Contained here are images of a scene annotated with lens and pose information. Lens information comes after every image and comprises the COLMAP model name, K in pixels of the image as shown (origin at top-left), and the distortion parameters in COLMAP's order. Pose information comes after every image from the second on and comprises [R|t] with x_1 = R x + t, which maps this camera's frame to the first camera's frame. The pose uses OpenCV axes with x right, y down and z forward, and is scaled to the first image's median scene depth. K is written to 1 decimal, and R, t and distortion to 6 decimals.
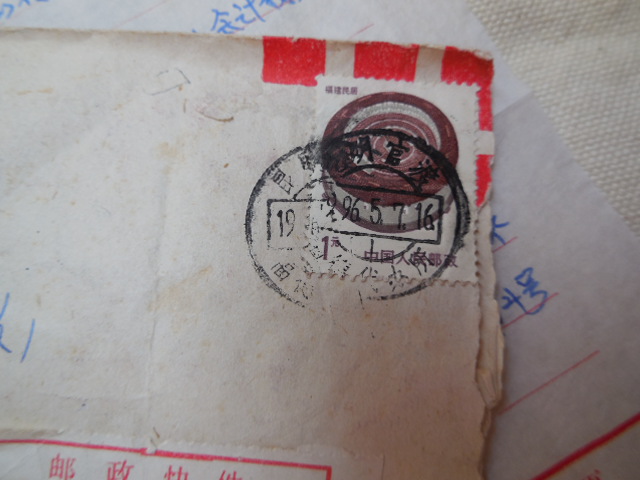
lens RADIAL K [[464.1, 0, 317.4], [0, 464.1, 239.6], [0, 0, 1]] dist [-0.008733, 0.017662]
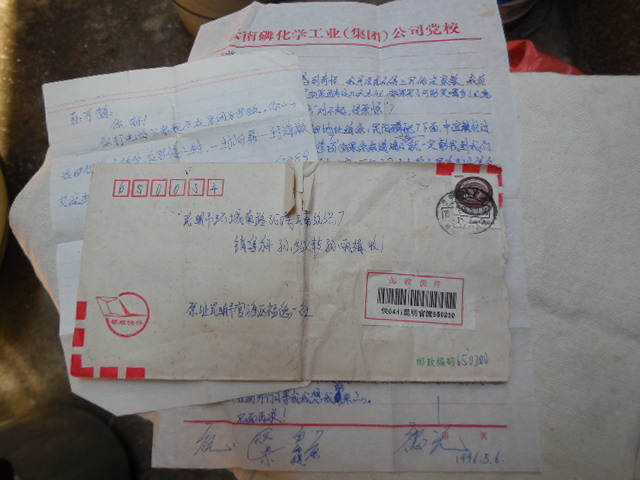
lens RADIAL K [[464.1, 0, 326.2], [0, 464.1, 243.4], [0, 0, 1]] dist [-0.008733, 0.017662]
pose [[0.999449, -0.032083, 0.008478, -1.021807], [0.032591, 0.997096, -0.068826, 0.402025], [-0.006245, 0.069064, 0.997593, -2.521636]]
